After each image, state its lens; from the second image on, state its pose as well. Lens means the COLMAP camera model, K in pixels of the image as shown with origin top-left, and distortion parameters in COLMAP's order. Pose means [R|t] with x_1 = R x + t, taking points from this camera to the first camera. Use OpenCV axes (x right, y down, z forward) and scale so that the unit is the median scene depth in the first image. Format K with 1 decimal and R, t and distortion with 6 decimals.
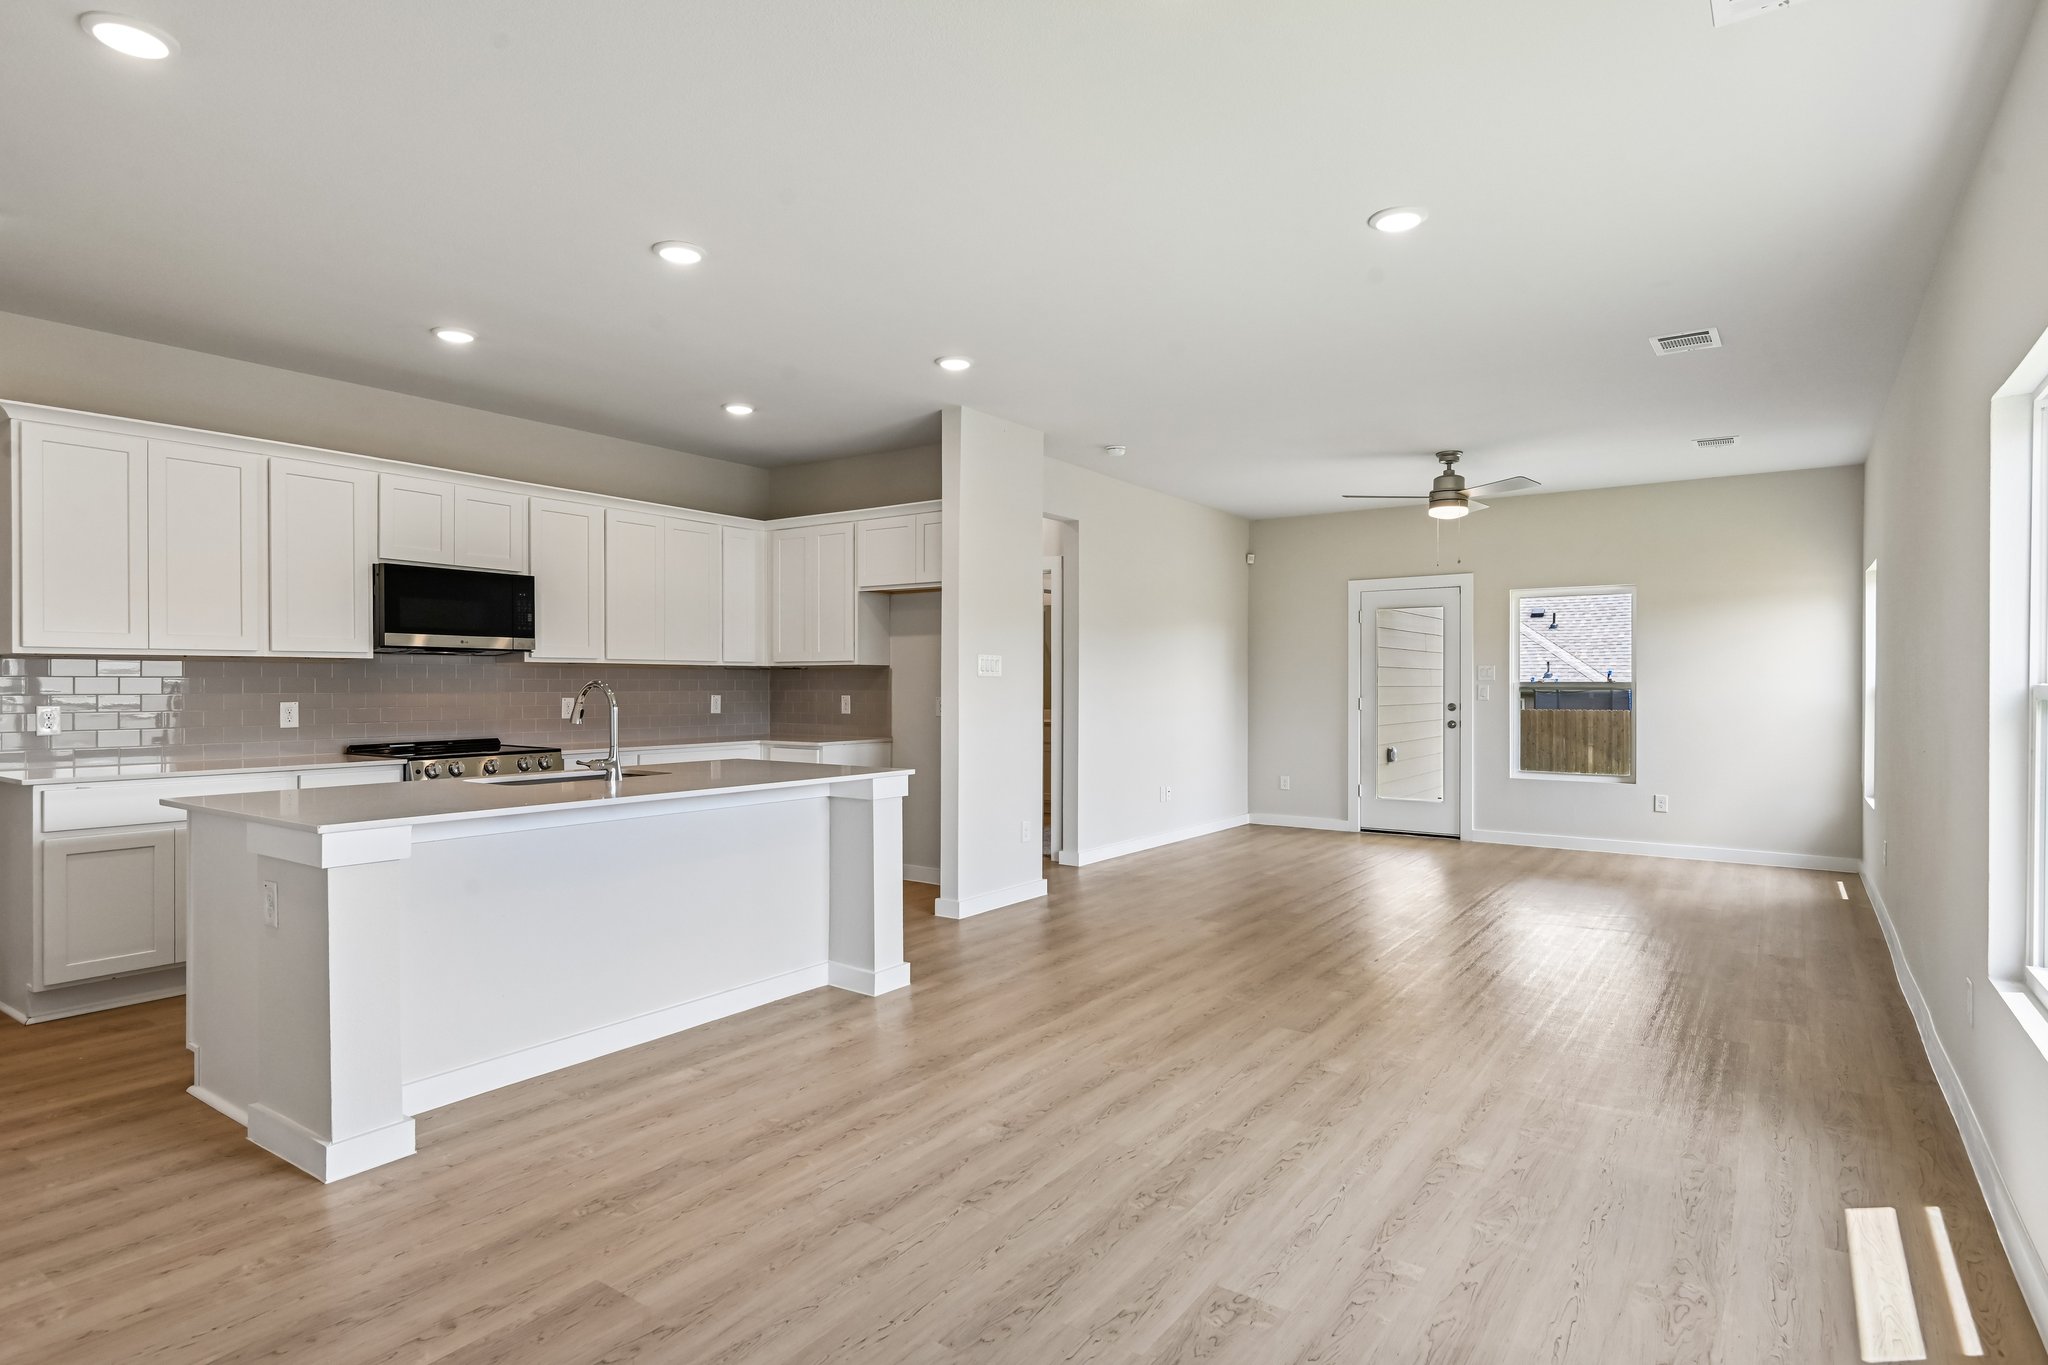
lens RADIAL K [[1142.9, 0, 997.8], [0, 1142.9, 690.1], [0, 0, 1]] dist [-0.003300, -0.004949]
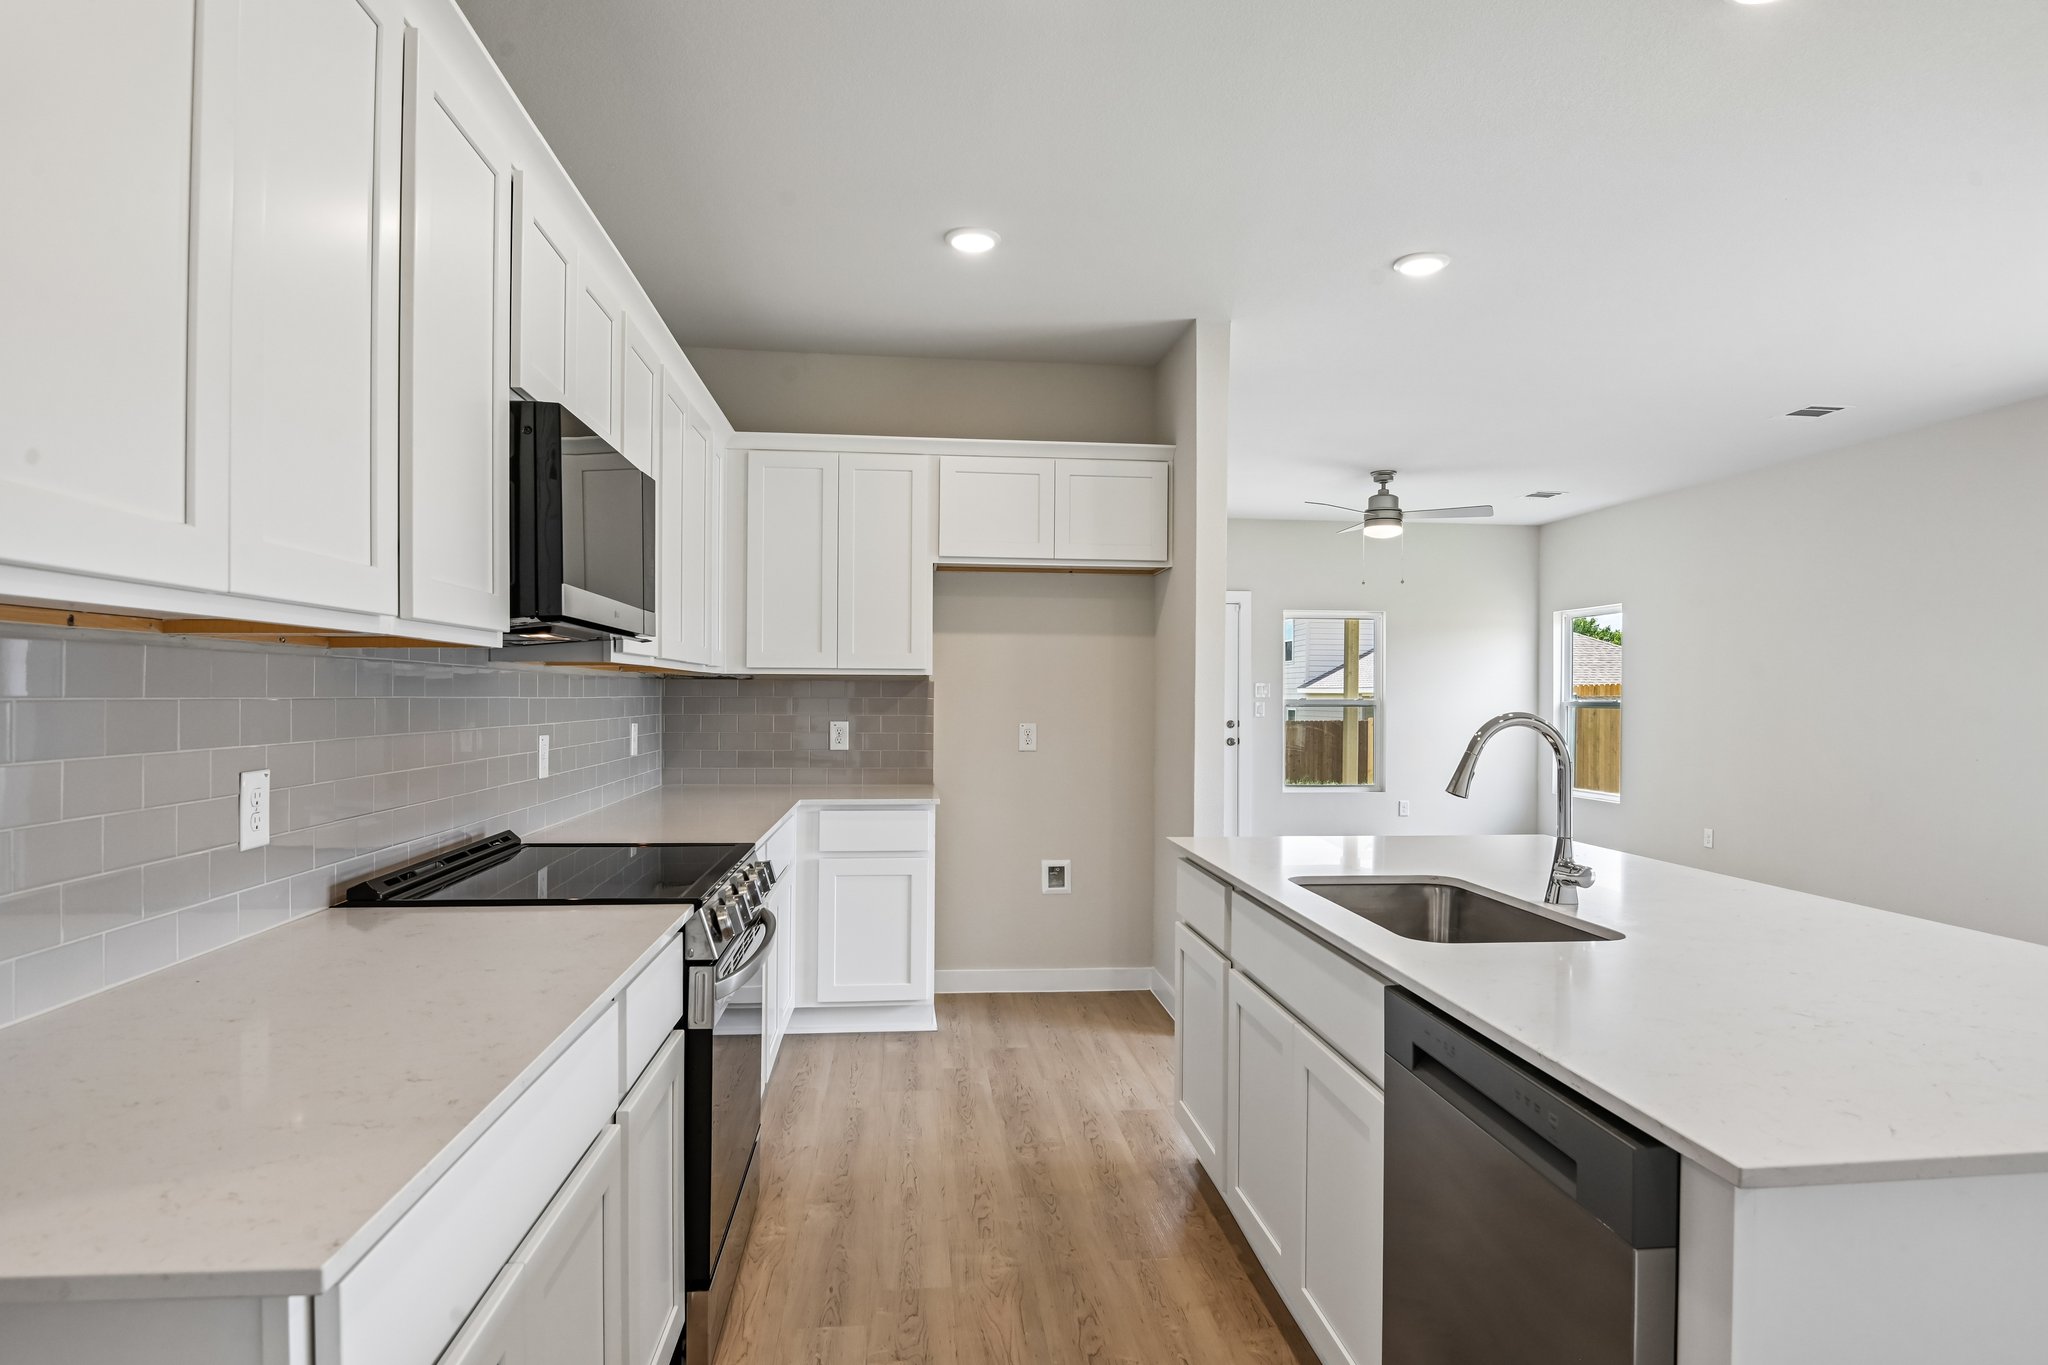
lens RADIAL K [[1142.9, 0, 1071.6], [0, 1142.9, 680.9], [0, 0, 1]] dist [-0.003300, -0.004949]
pose [[0.737254, 0.011810, 0.675512, -0.495190], [0.000877, 0.999830, -0.018437, -0.006435], [-0.675615, 0.014185, 0.737118, 0.458265]]
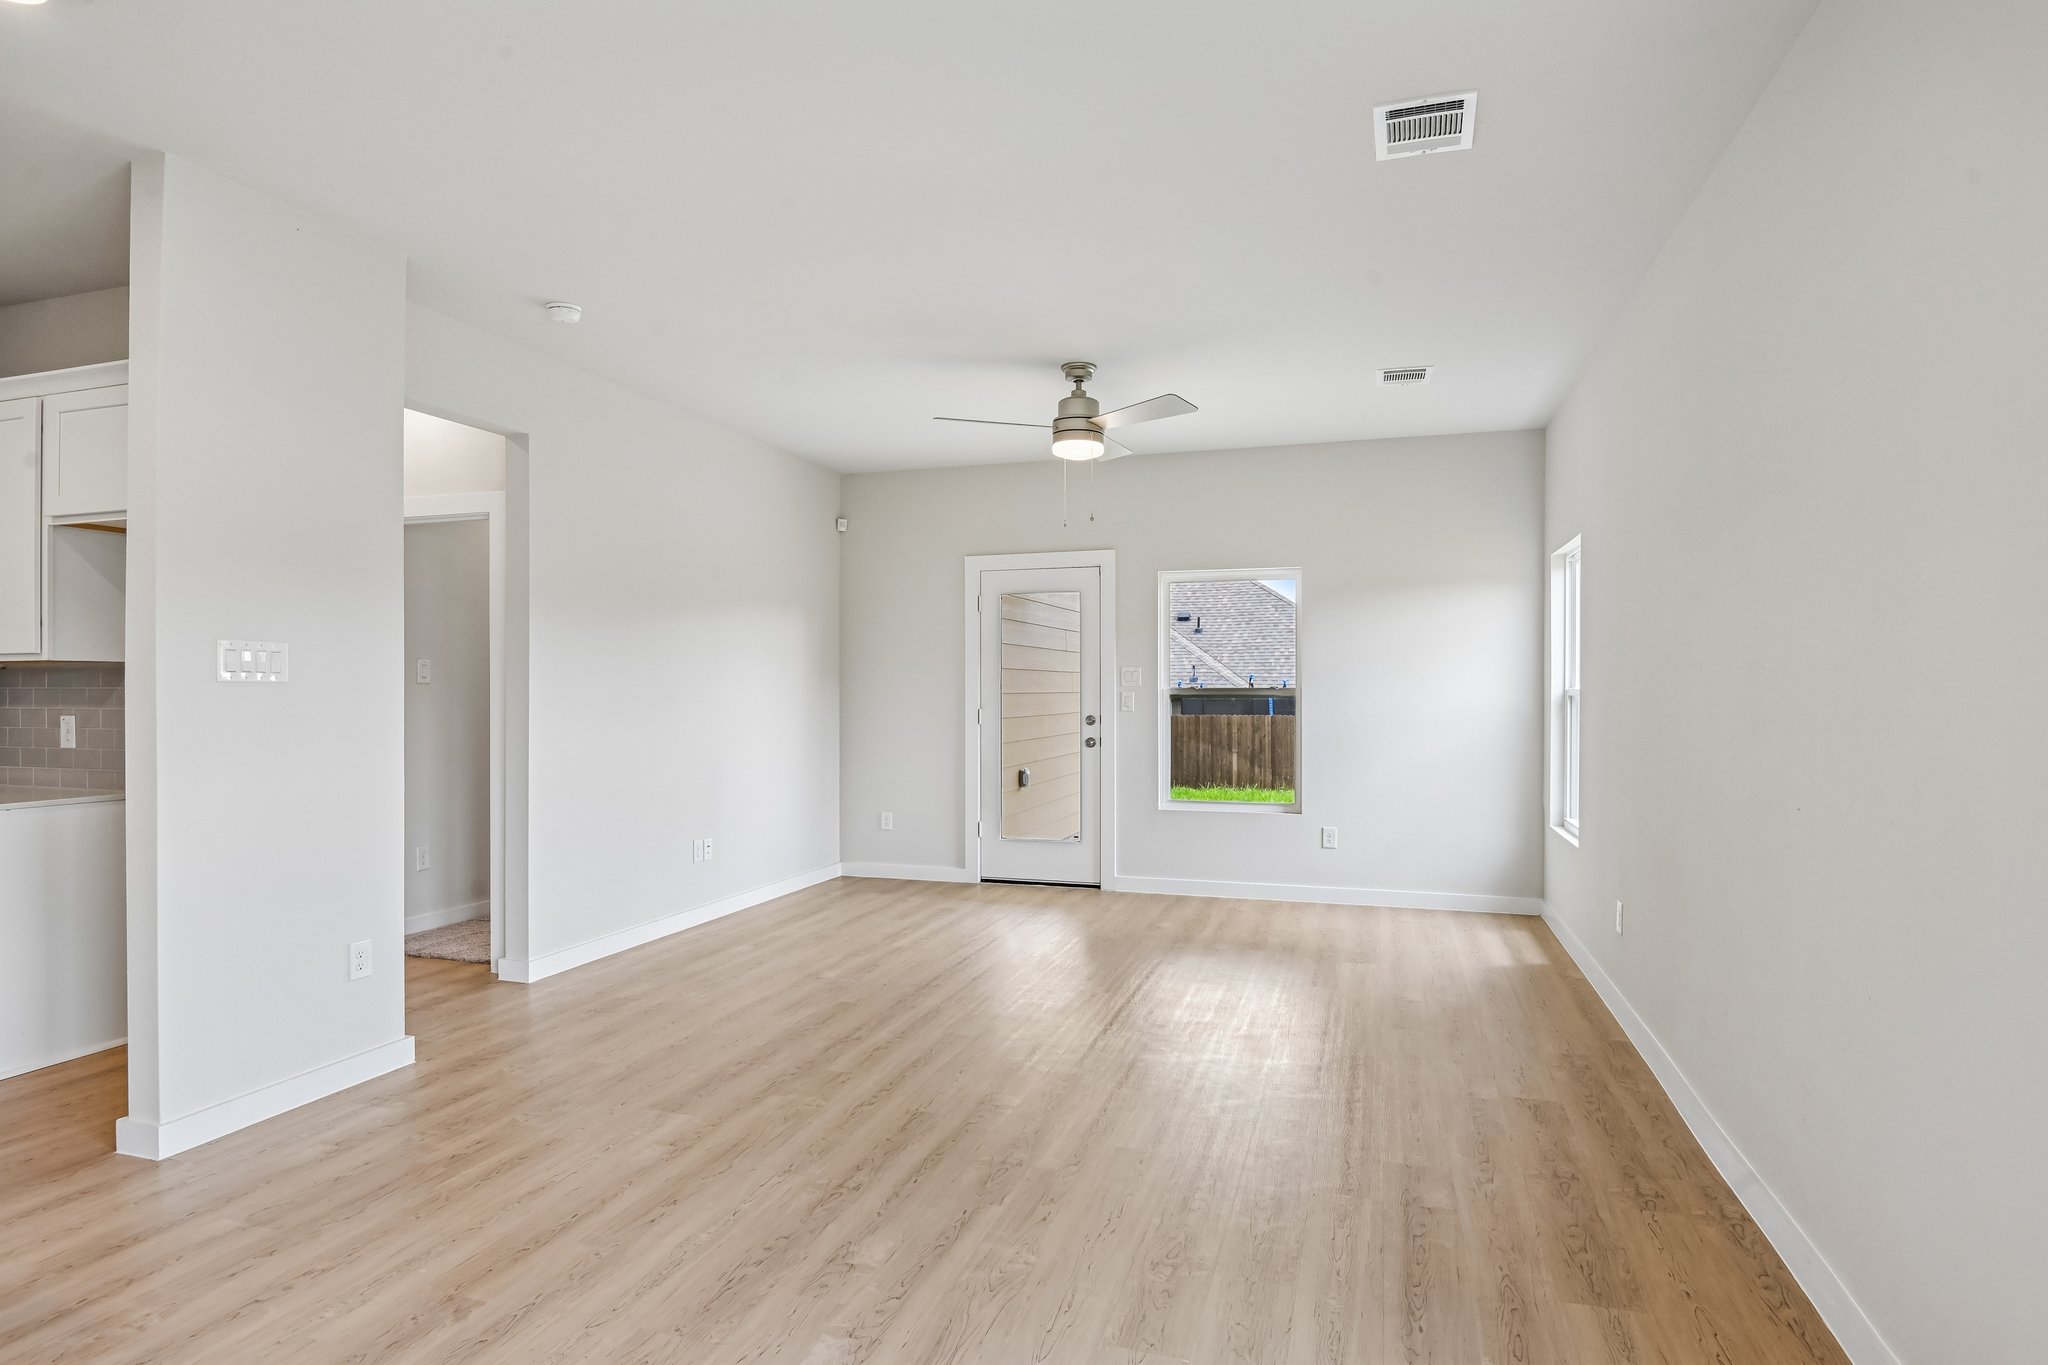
lens RADIAL K [[1142.9, 0, 1031.2], [0, 1142.9, 704.1], [0, 0, 1]] dist [-0.003300, -0.004949]
pose [[0.952156, -0.006115, 0.305550, 0.153317], [0.003497, 0.999952, 0.009115, -0.004621], [-0.305591, -0.007610, 0.952132, 0.340731]]
